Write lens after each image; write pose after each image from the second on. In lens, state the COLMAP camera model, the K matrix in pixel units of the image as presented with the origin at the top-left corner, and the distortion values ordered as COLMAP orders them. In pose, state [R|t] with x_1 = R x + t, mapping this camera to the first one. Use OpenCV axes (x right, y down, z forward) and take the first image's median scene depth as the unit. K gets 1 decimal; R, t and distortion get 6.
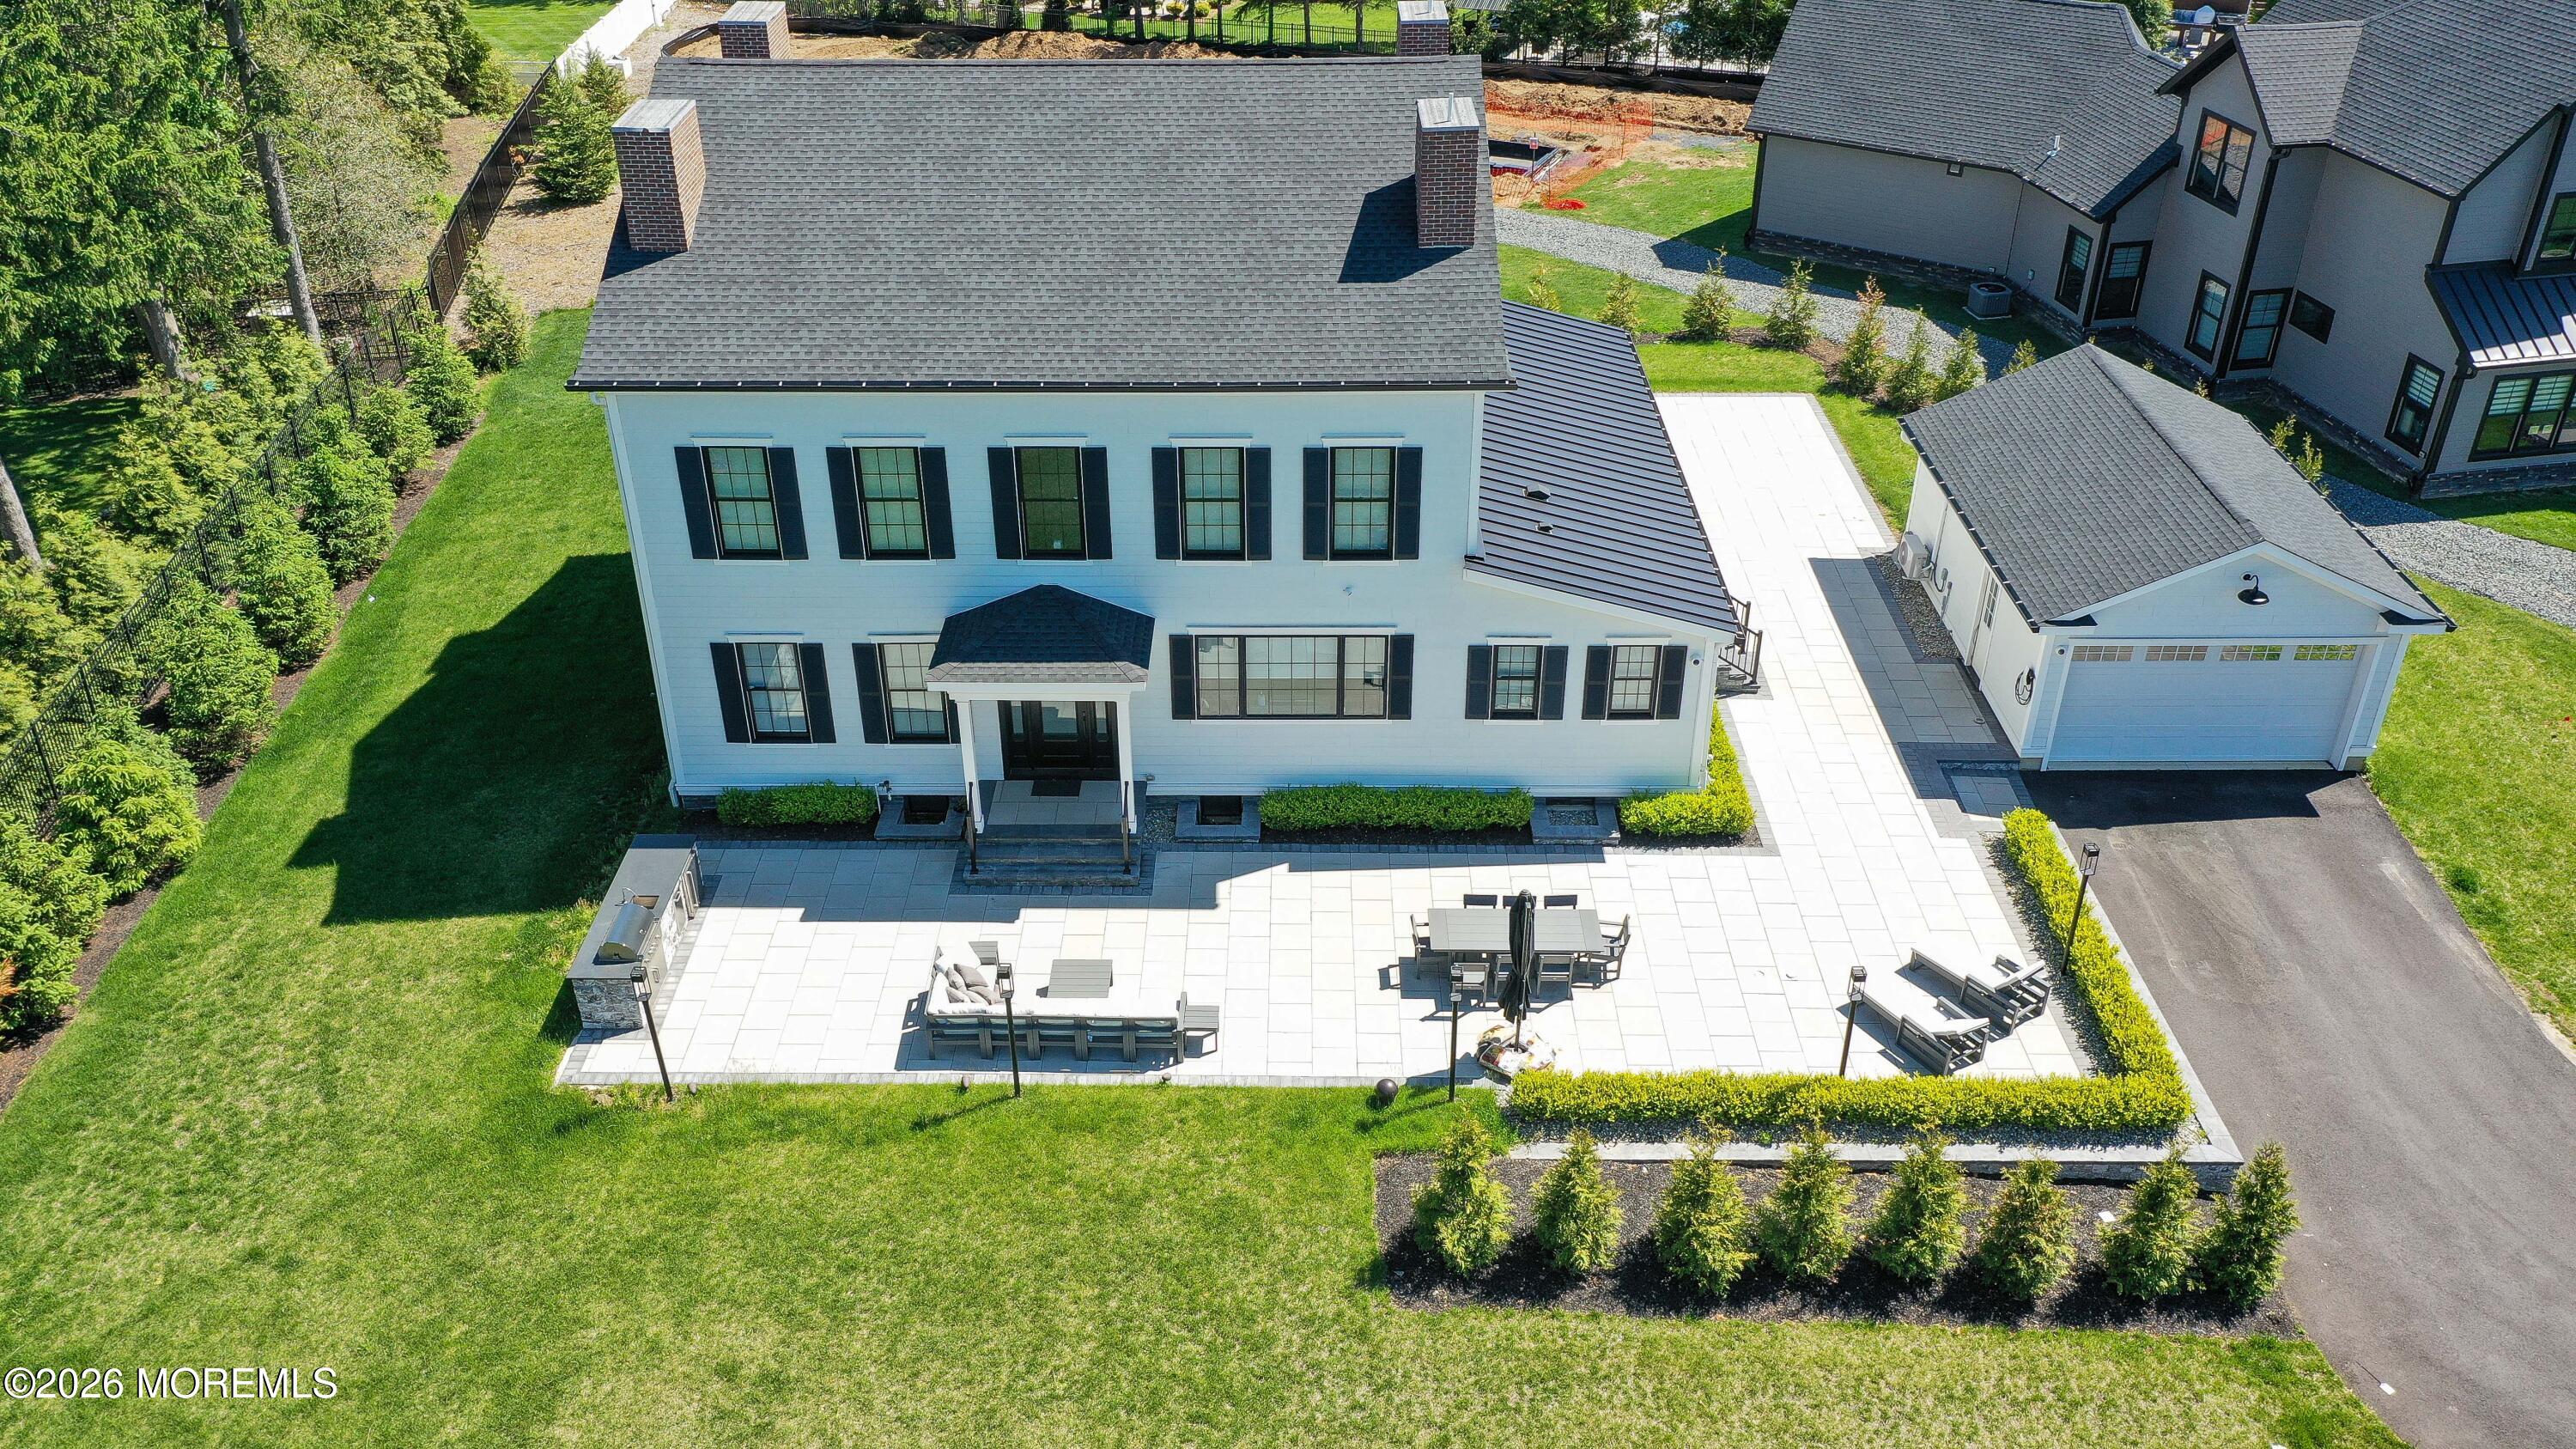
lens RADIAL K [[2021.6, 0, 1293.4], [0, 2021.6, 714.6], [0, 0, 1]] dist [0.020884, -0.002039]
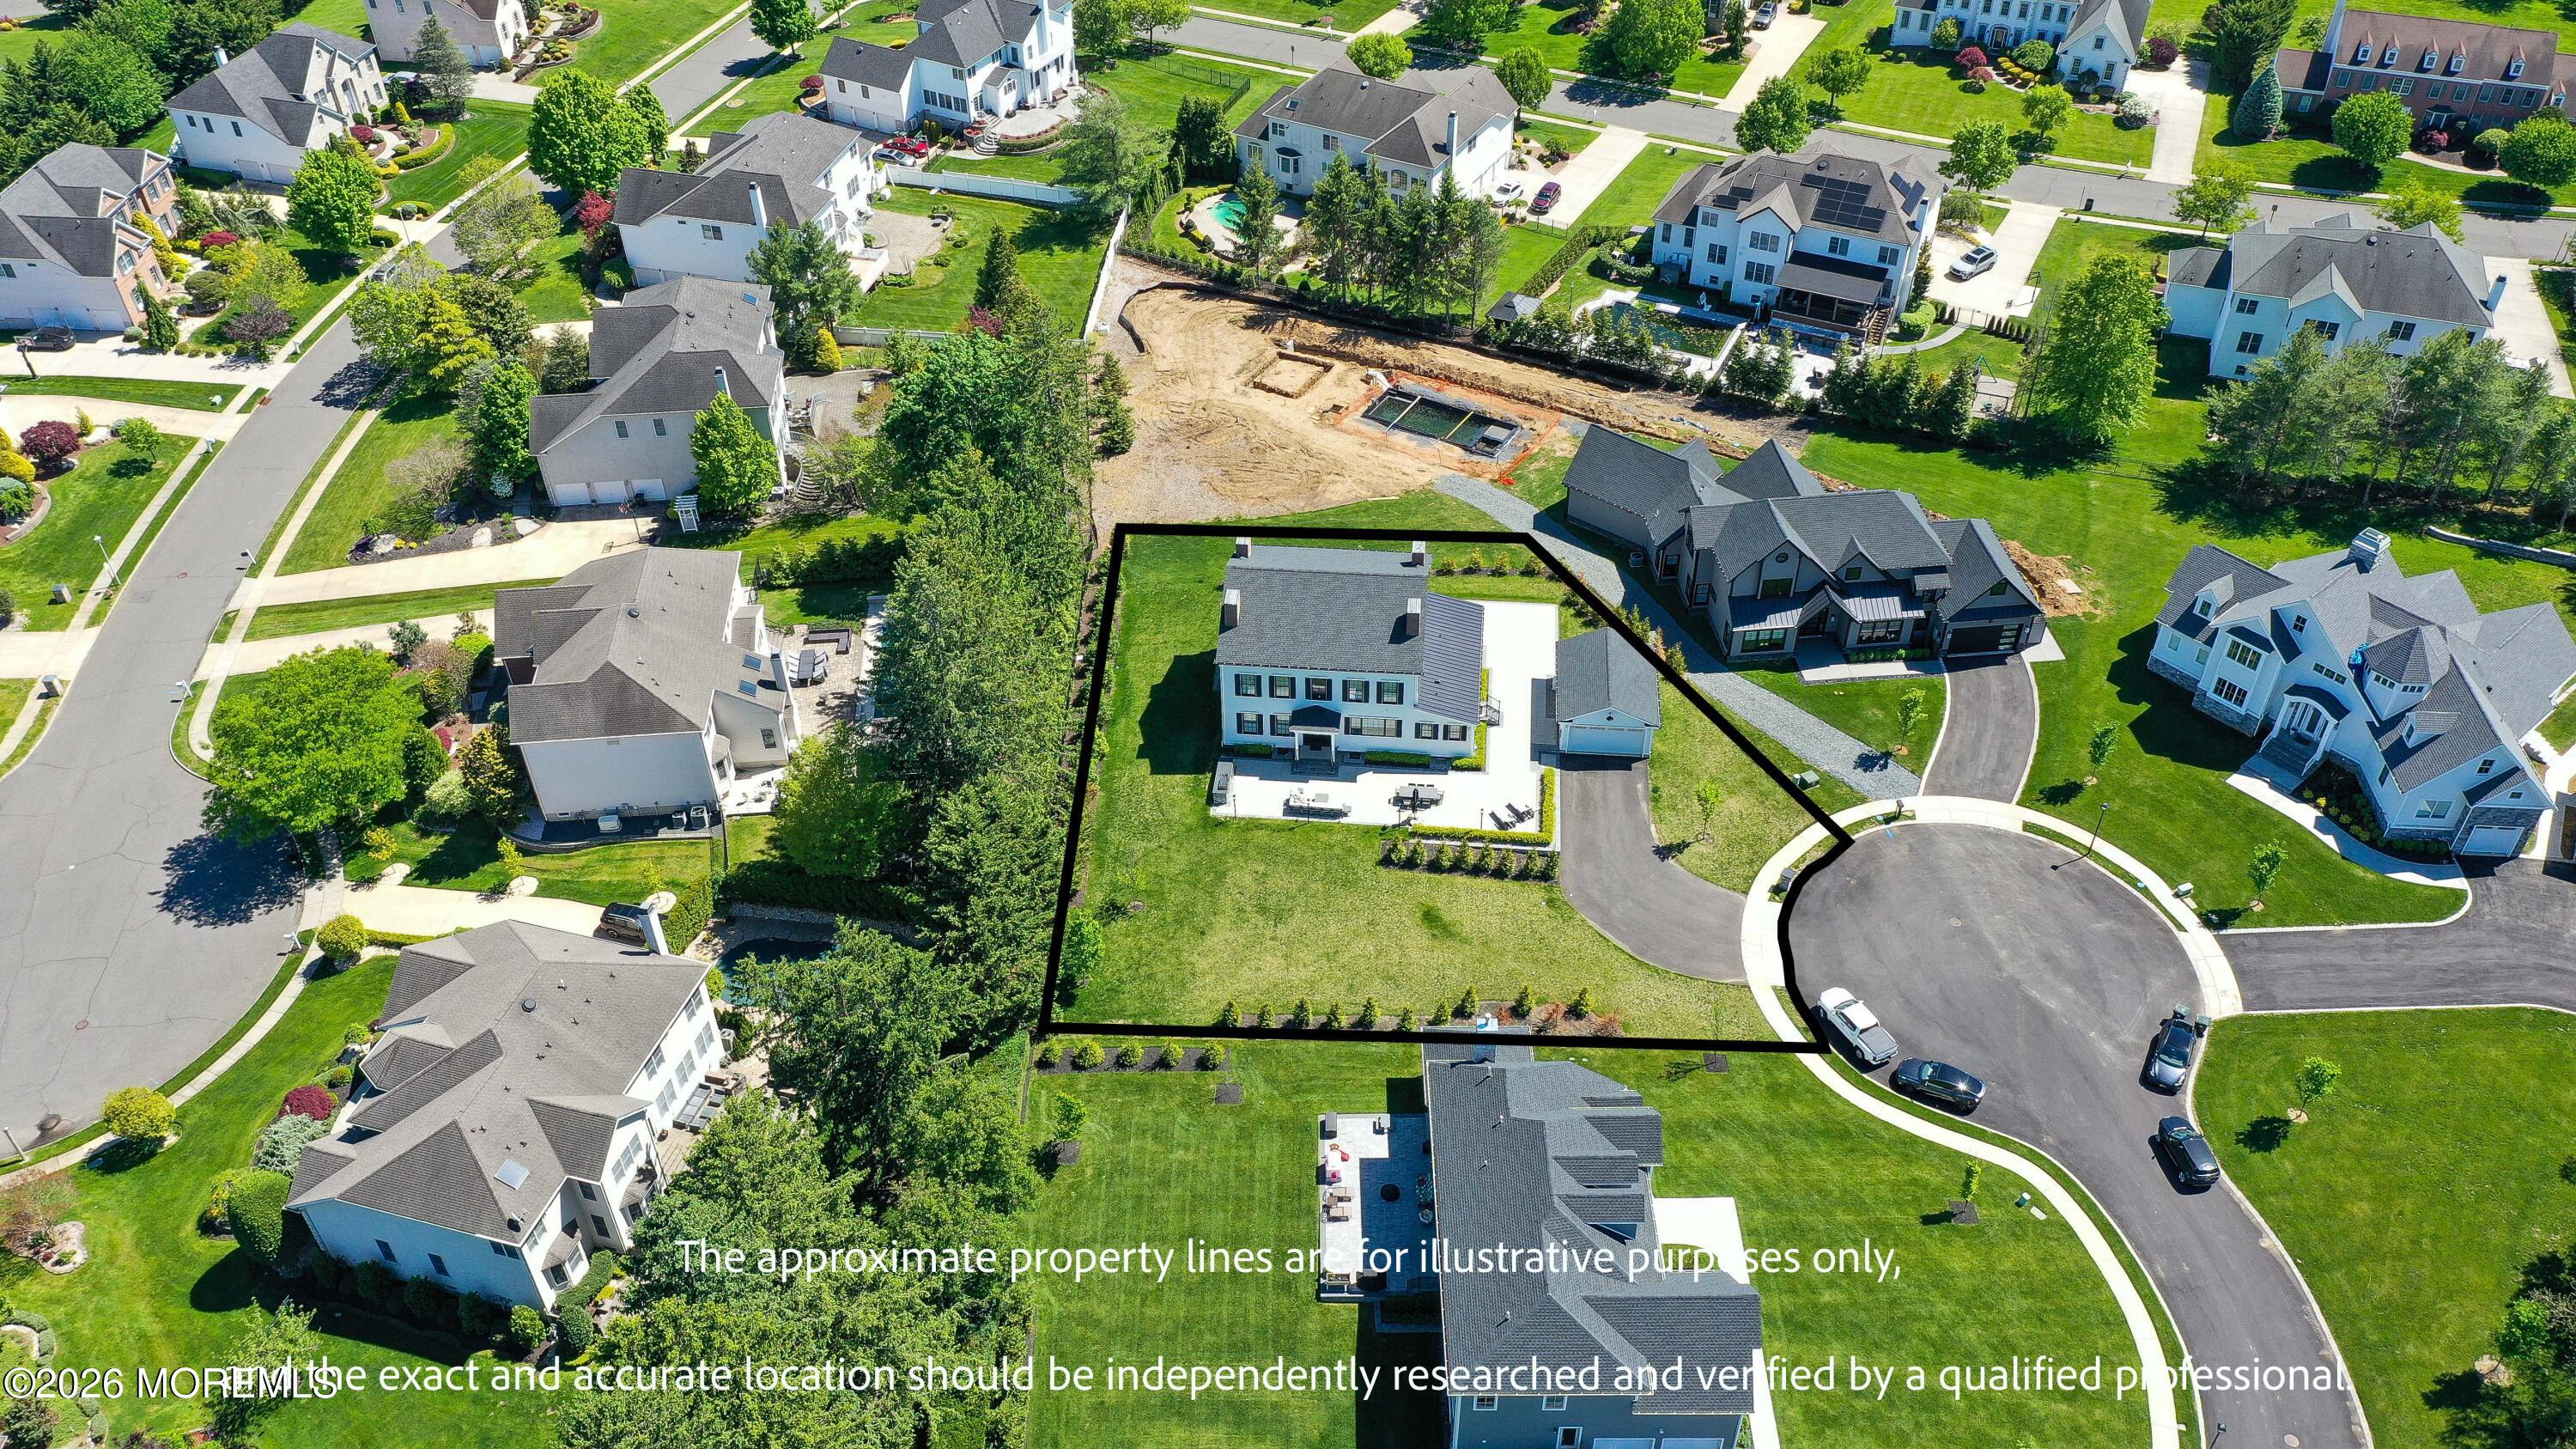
lens RADIAL K [[2038.0, 0, 1288.0], [0, 2038.0, 724.5], [0, 0, 1]] dist [0.021238, -0.004880]
pose [[0.995416, 0.055883, -0.077614, 0.156221], [-0.042269, 0.985029, 0.167127, -0.746791], [0.085792, -0.163080, 0.982876, -3.271707]]
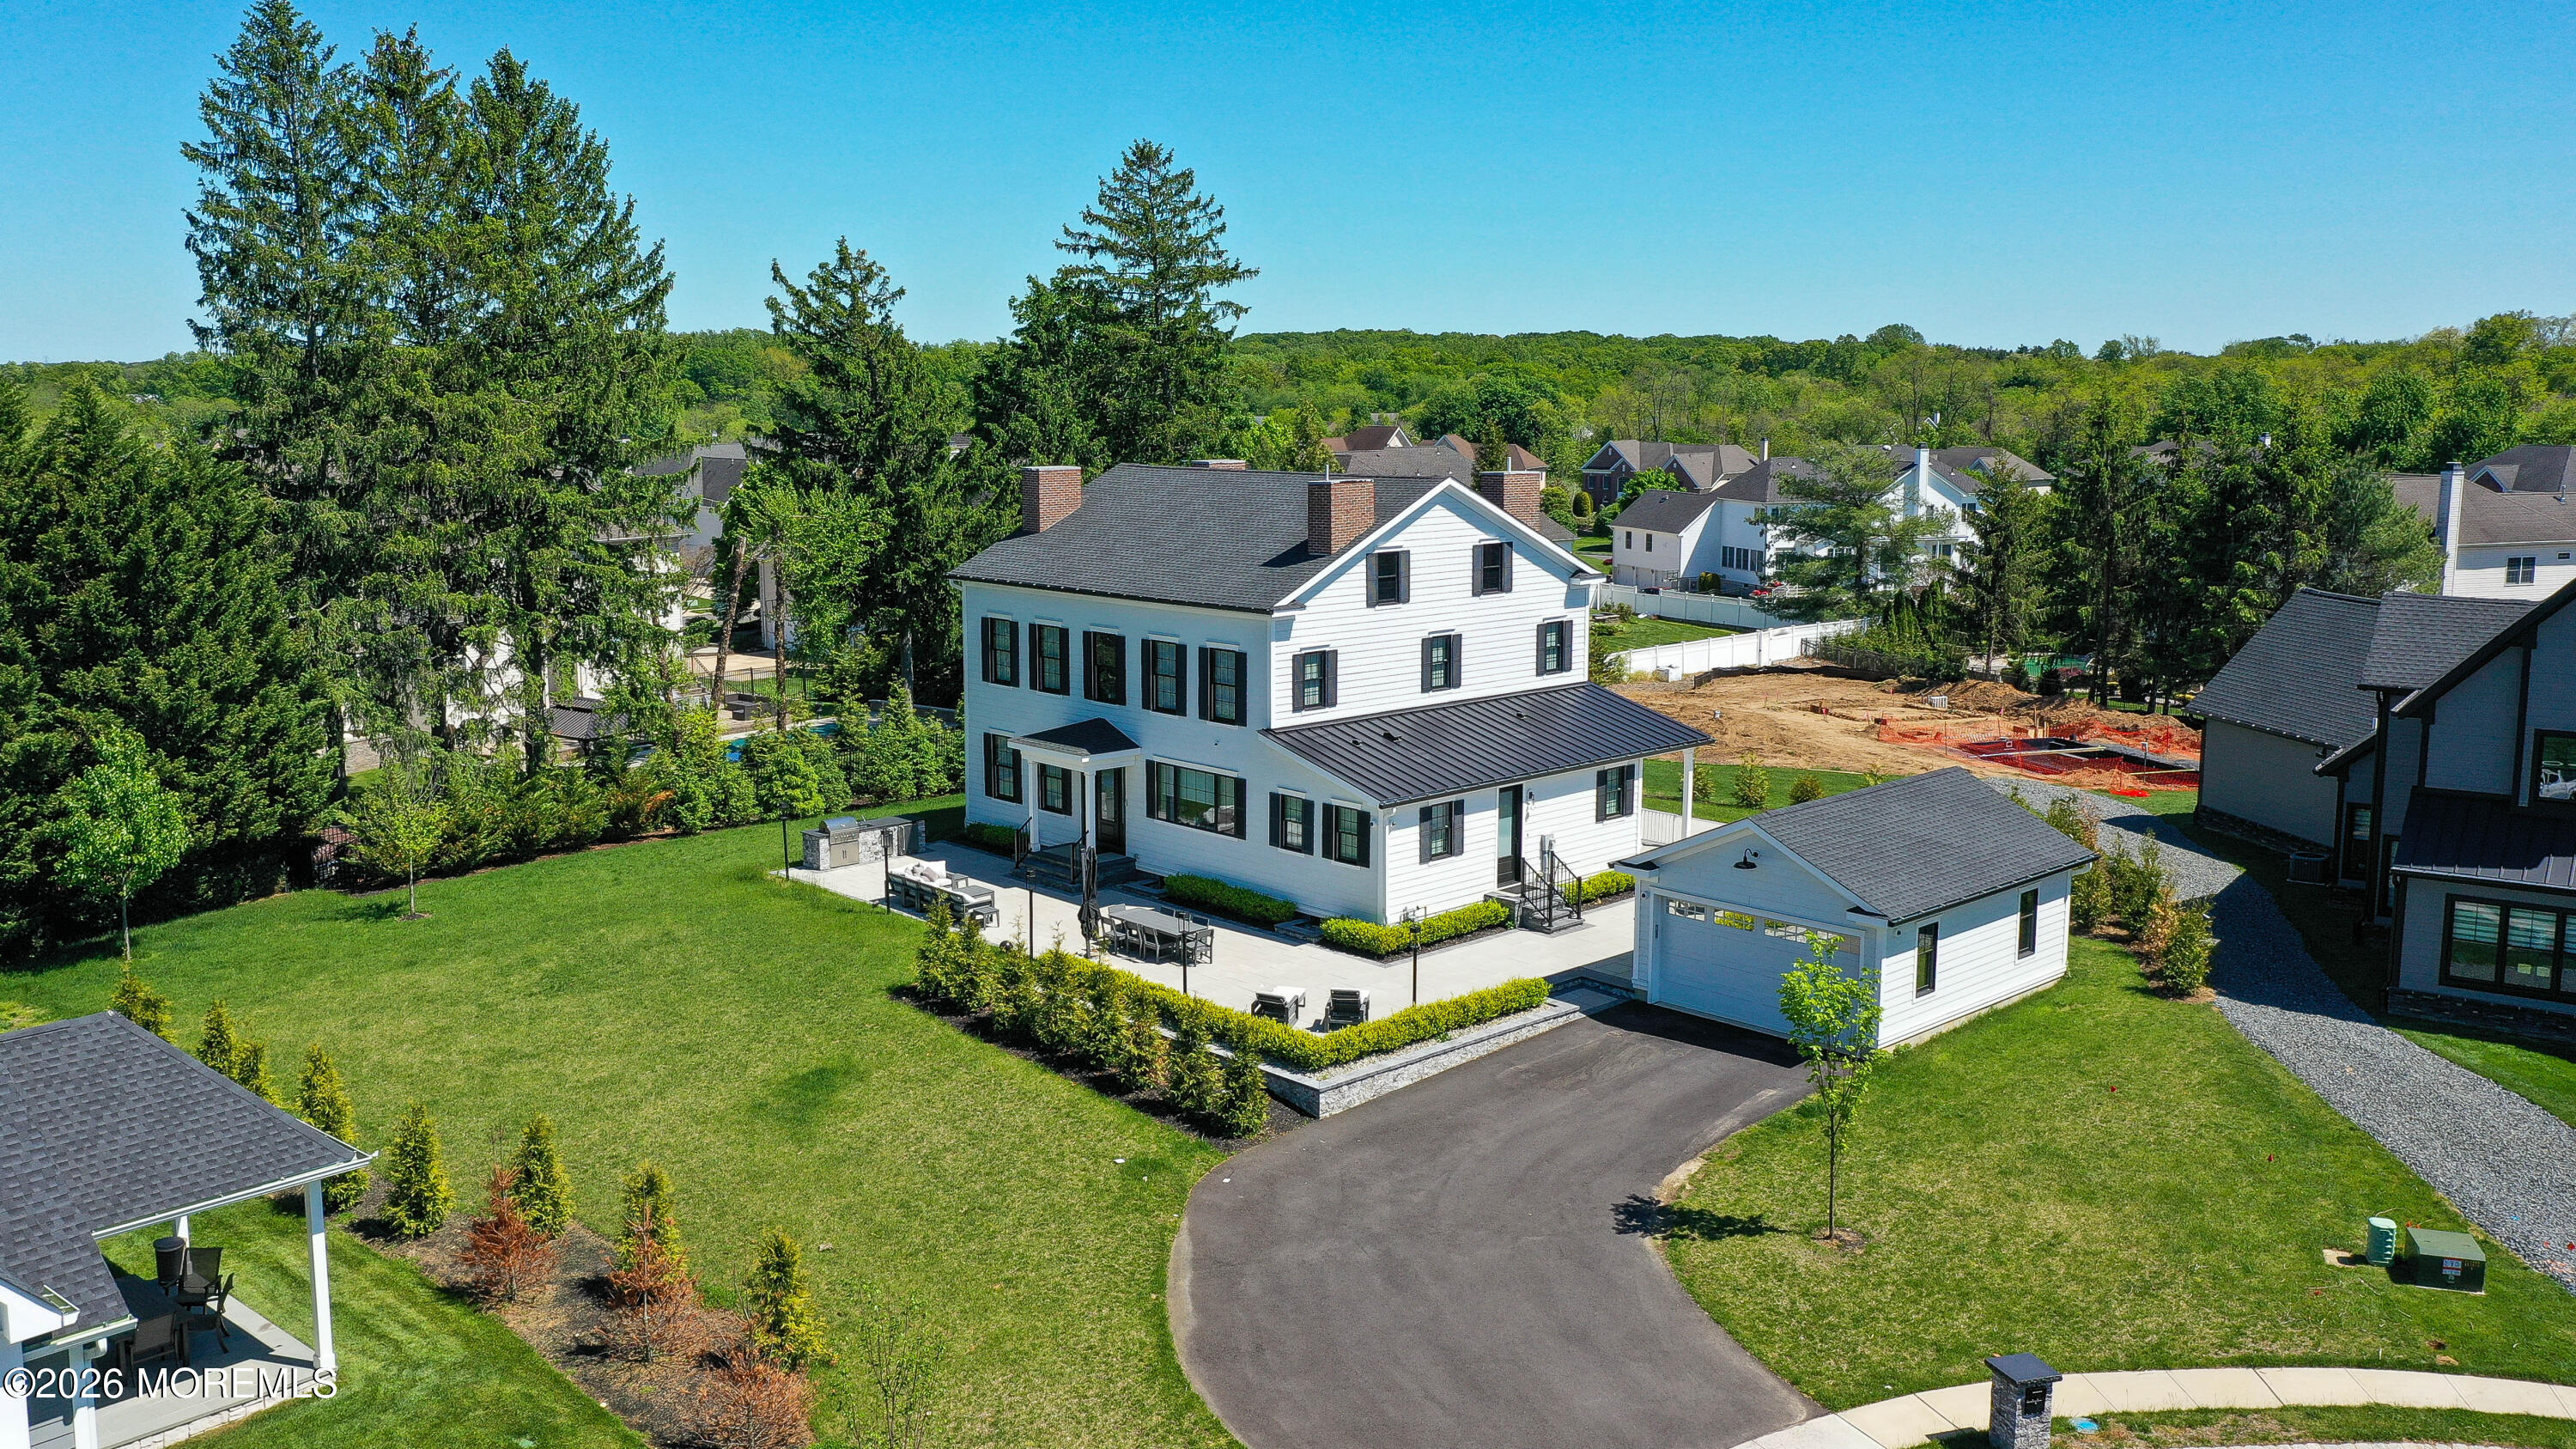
lens RADIAL K [[2124.0, 0, 1236.7], [0, 2124.0, 723.5], [0, 0, 1]] dist [0.007033, -0.001566]
pose [[0.671825, 0.115307, -0.731680, 1.296920], [-0.386247, 0.897412, -0.213226, 0.285888], [0.632031, 0.425860, 0.647441, -0.105936]]
